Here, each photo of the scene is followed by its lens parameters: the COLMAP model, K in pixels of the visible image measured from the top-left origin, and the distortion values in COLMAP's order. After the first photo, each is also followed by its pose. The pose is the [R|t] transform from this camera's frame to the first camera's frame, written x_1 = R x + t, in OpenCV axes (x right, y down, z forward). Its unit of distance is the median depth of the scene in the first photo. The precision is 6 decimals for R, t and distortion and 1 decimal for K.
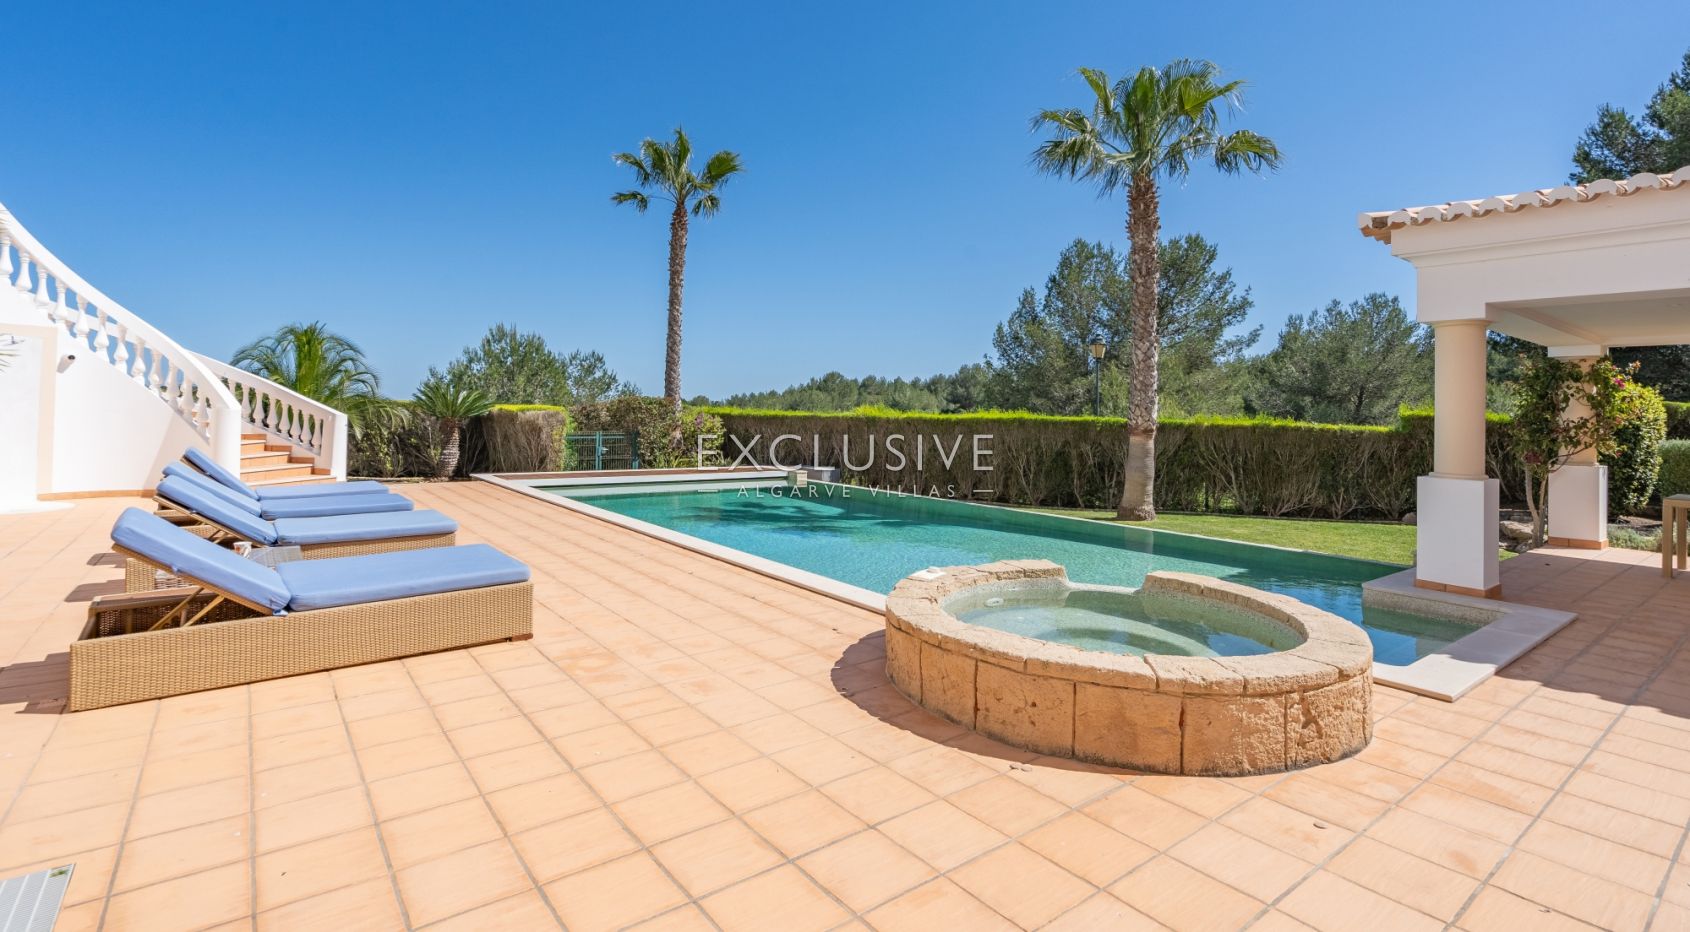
lens RADIAL K [[785.7, 0, 845.8], [0, 785.7, 395.5], [0, 0, 1]] dist [-0.008444, -0.000075]
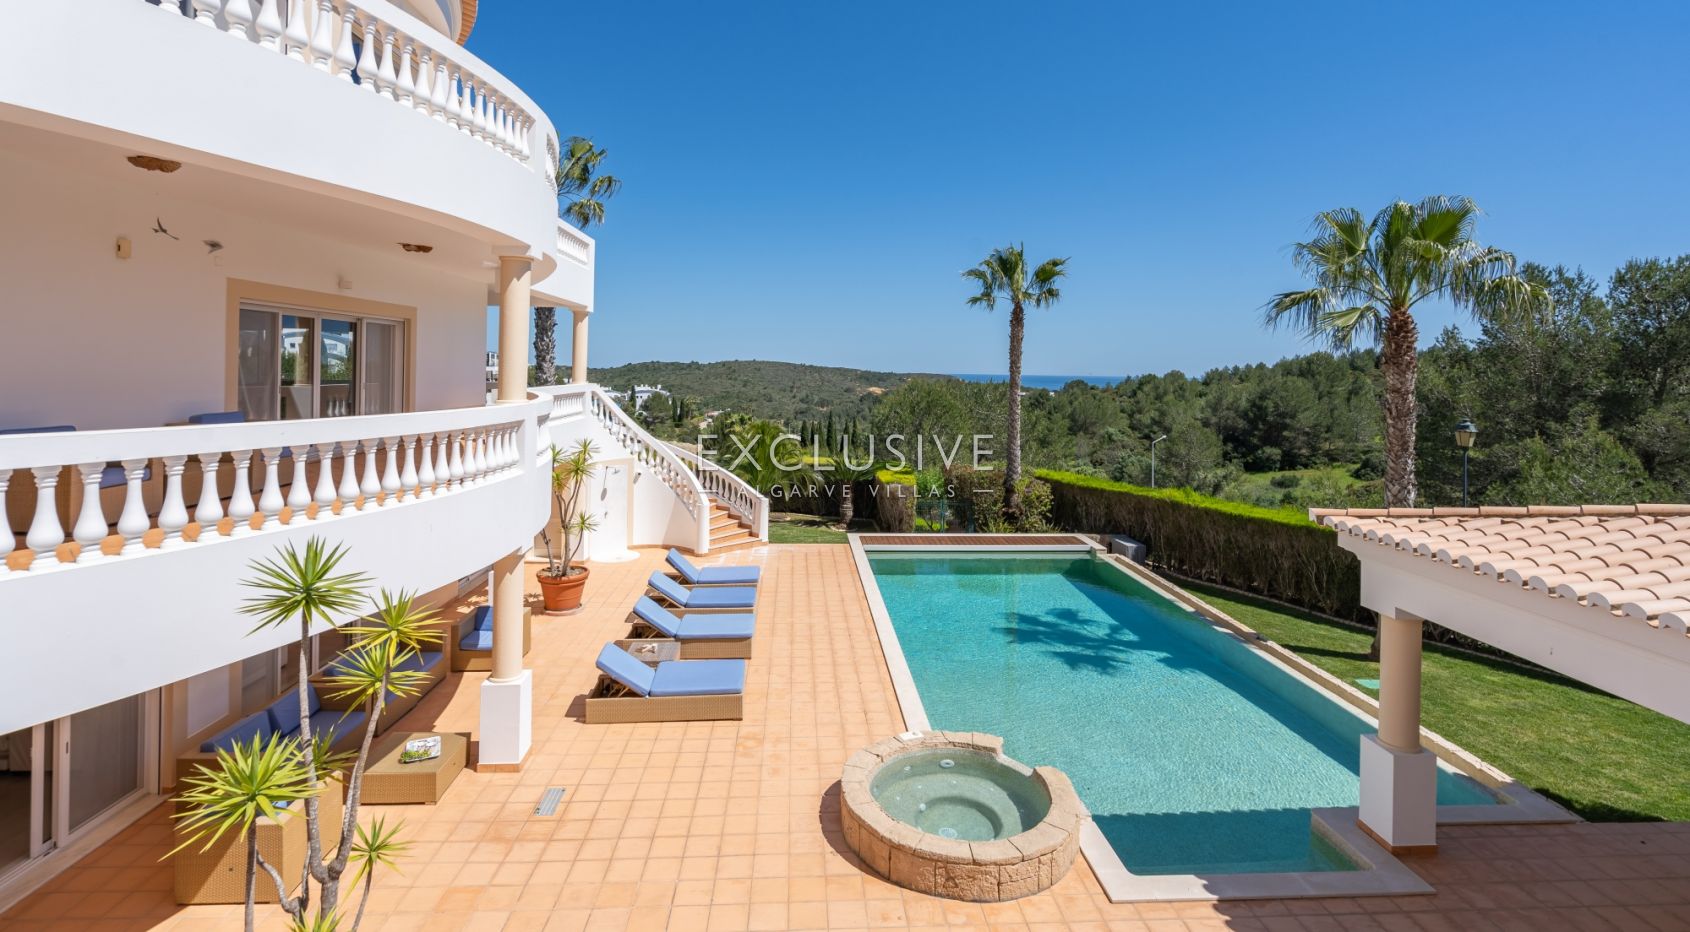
lens RADIAL K [[784.5, 0, 843.3], [0, 784.5, 365.0], [0, 0, 1]] dist [-0.011738, 0.000363]
pose [[0.826064, -0.011243, -0.563464, 0.359730], [0.013247, 0.999912, -0.000530, -0.227166], [0.563420, -0.007026, 0.826140, -0.211457]]
